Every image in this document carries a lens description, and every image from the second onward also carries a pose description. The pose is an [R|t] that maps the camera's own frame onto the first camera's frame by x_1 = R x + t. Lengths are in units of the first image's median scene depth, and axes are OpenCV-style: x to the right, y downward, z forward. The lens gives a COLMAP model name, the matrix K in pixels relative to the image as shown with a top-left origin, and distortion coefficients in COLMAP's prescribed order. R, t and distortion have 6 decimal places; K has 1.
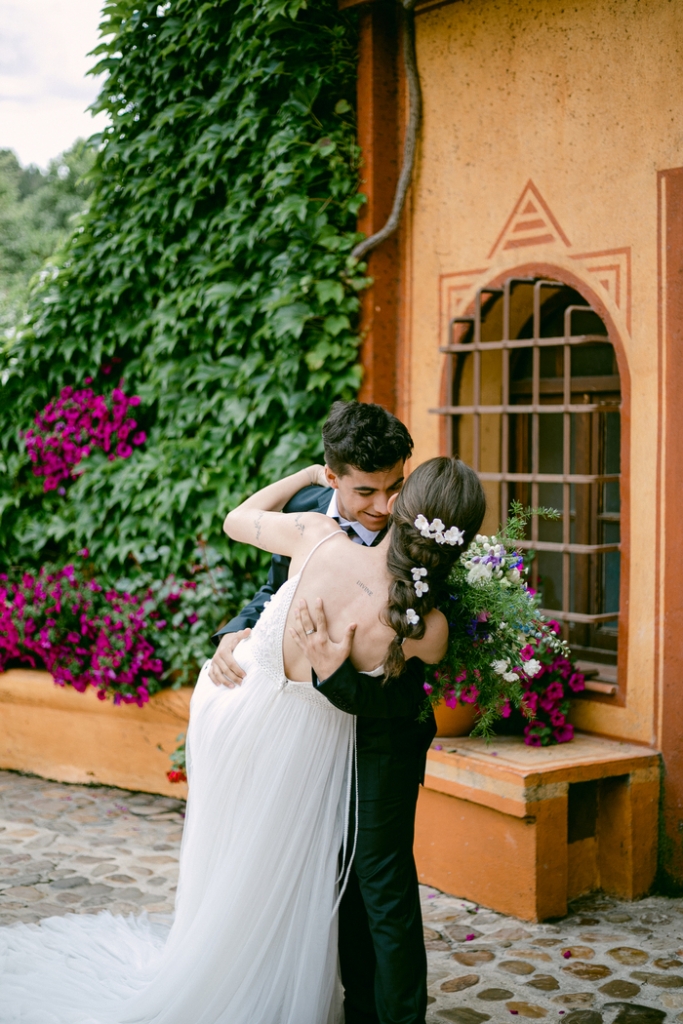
lens RADIAL K [[1520.9, 0, 341.7], [0, 1520.9, 485.6], [0, 0, 1]] dist [-0.106166, -0.010303]
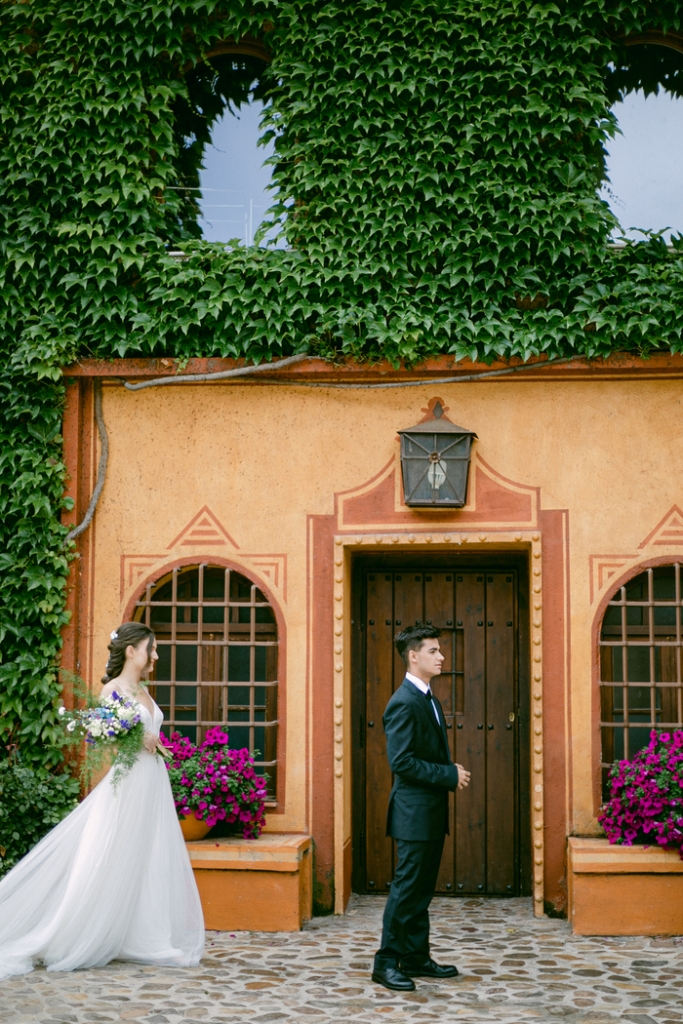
lens RADIAL K [[1566.0, 0, 336.3], [0, 1566.0, 512.9], [0, 0, 1]] dist [-0.091262, 0.017064]
pose [[0.656870, 0.081095, 0.749630, -1.140020], [0.014903, 0.992609, -0.120440, 0.018185], [-0.753856, 0.090285, 0.650806, -0.254453]]
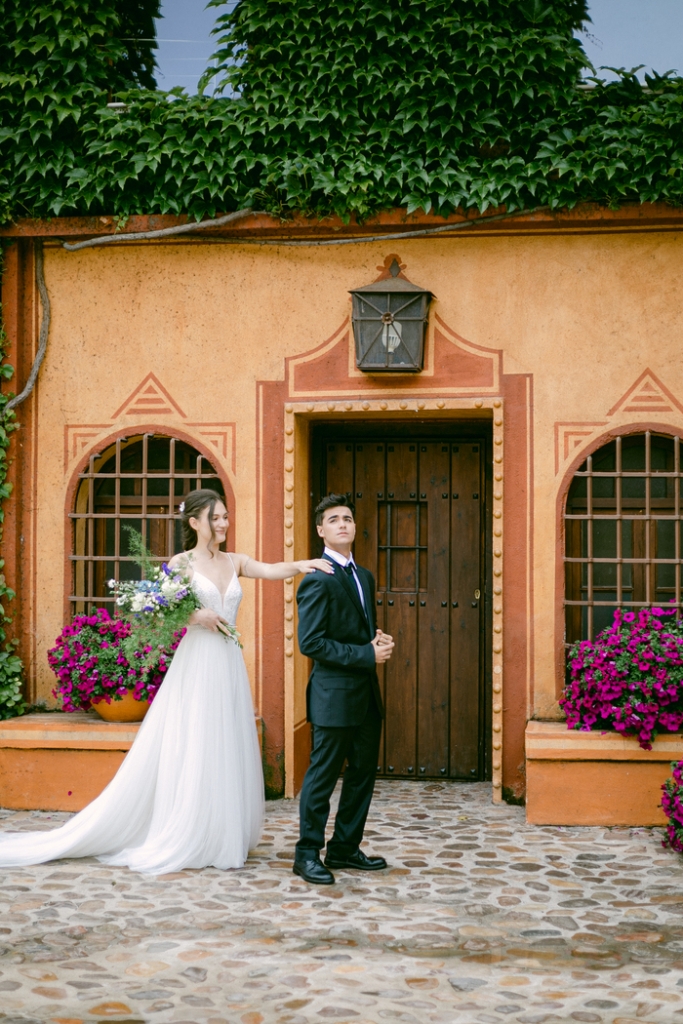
lens RADIAL K [[1528.4, 0, 311.0], [0, 1528.4, 527.3], [0, 0, 1]] dist [-0.090554, -0.019505]
pose [[0.702446, 0.014503, 0.711589, -0.948712], [0.013498, 0.999341, -0.033693, 0.018678], [-0.711609, 0.033273, 0.701787, -0.260026]]
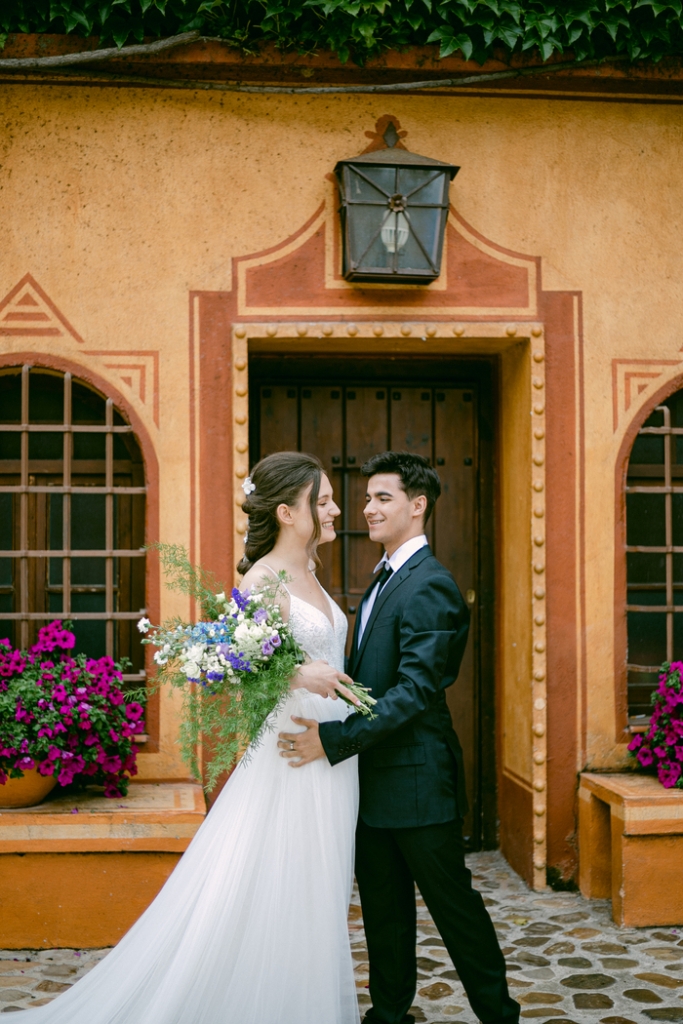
lens RADIAL K [[1524.7, 0, 304.5], [0, 1524.7, 510.7], [0, 0, 1]] dist [-0.101168, -0.087761]
pose [[0.491180, 0.007413, 0.871027, -0.745501], [0.024079, 0.999466, -0.022085, -0.007628], [-0.870725, 0.031821, 0.490739, 0.327410]]
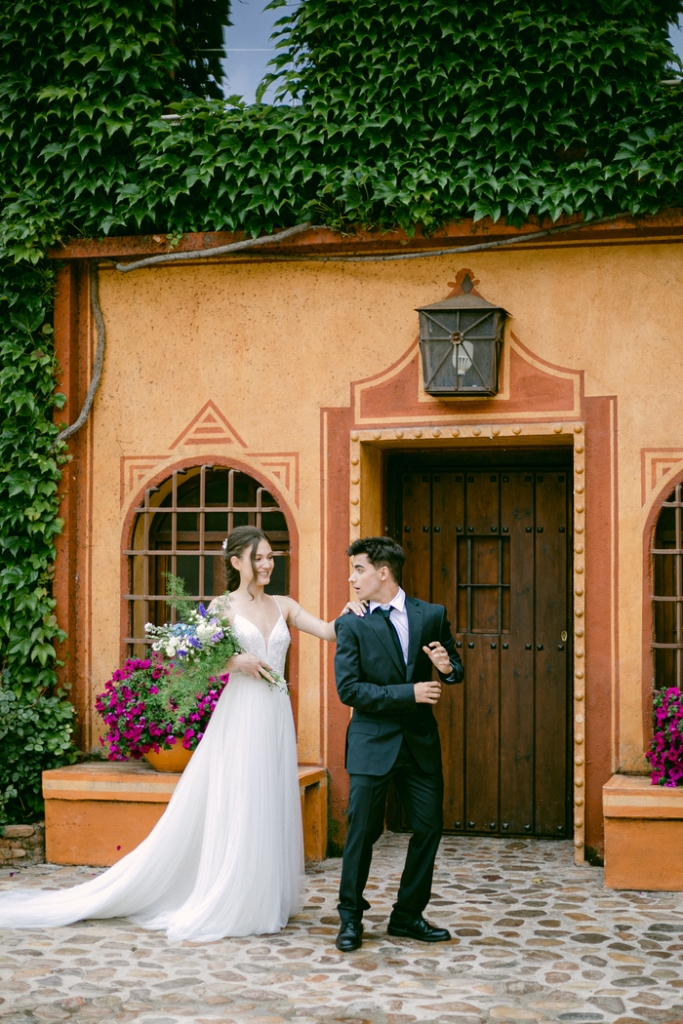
lens RADIAL K [[1572.0, 0, 339.8], [0, 1572.0, 548.8], [0, 0, 1]] dist [-0.088617, -0.037831]
pose [[0.763780, 0.017949, 0.645227, -0.821221], [0.014061, 0.998913, -0.044434, 0.017214], [-0.645323, 0.043010, 0.762698, -0.280448]]
